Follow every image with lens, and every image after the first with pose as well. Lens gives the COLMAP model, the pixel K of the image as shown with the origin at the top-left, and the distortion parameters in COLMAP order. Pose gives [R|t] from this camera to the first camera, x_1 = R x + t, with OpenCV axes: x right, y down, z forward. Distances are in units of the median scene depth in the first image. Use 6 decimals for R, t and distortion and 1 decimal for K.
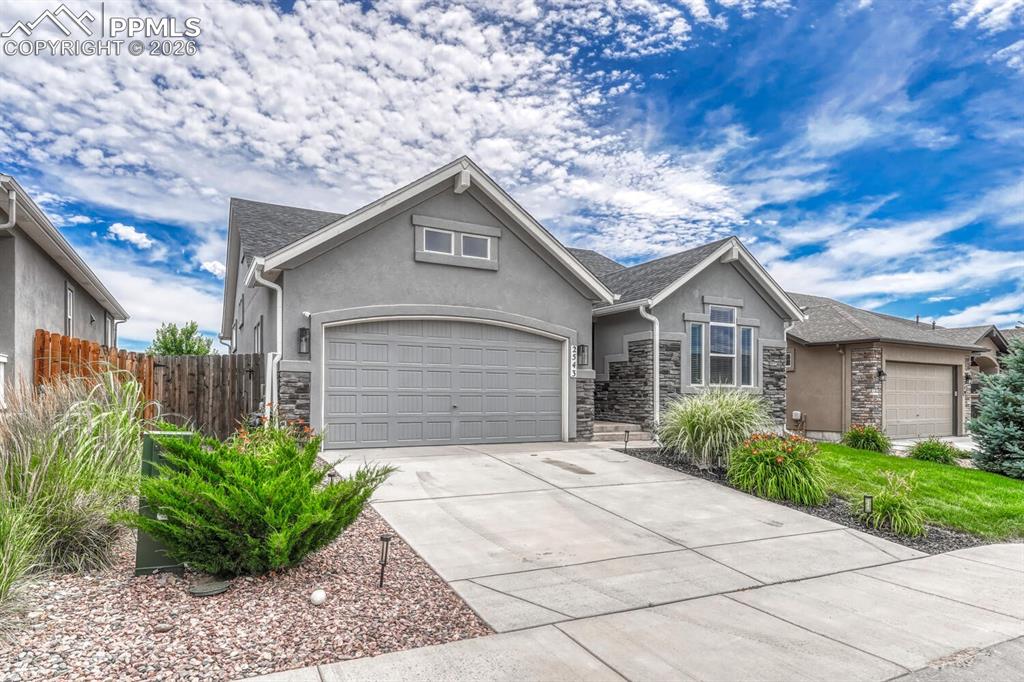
lens RADIAL K [[706.3, 0, 512.6], [0, 706.3, 340.6], [0, 0, 1]] dist [-0.001069, -0.000109]
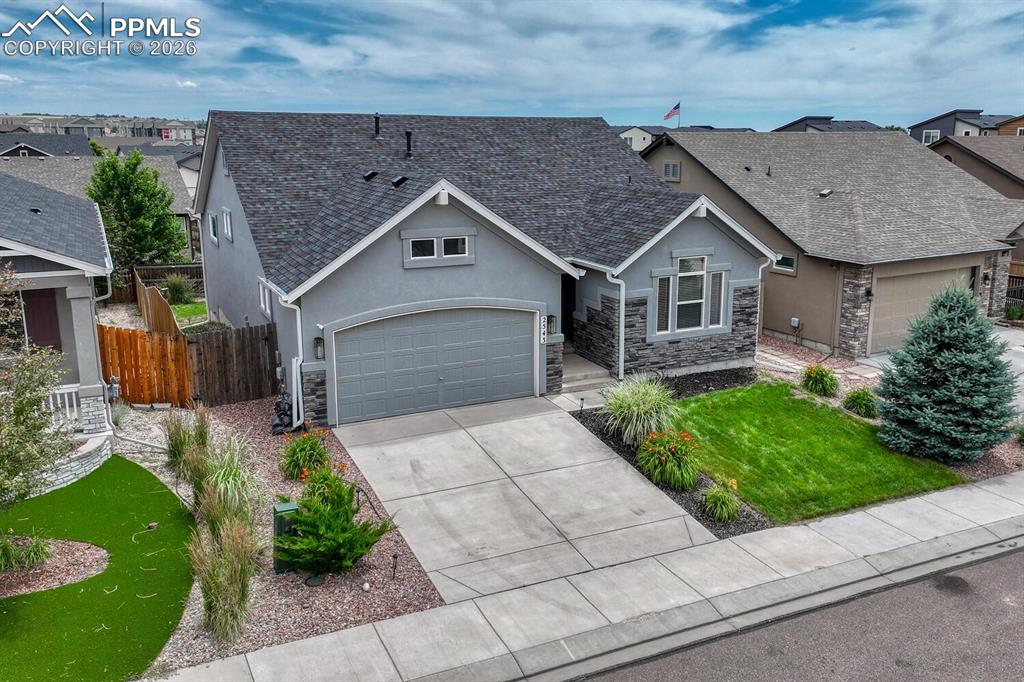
lens RADIAL K [[875.1, 0, 510.0], [0, 875.1, 341.7], [0, 0, 1]] dist [0.038032, -0.004359]
pose [[0.999732, -0.003501, -0.022868, 0.064173], [0.008367, 0.976285, 0.216326, -0.262167], [0.021568, -0.216459, 0.976053, -0.403889]]
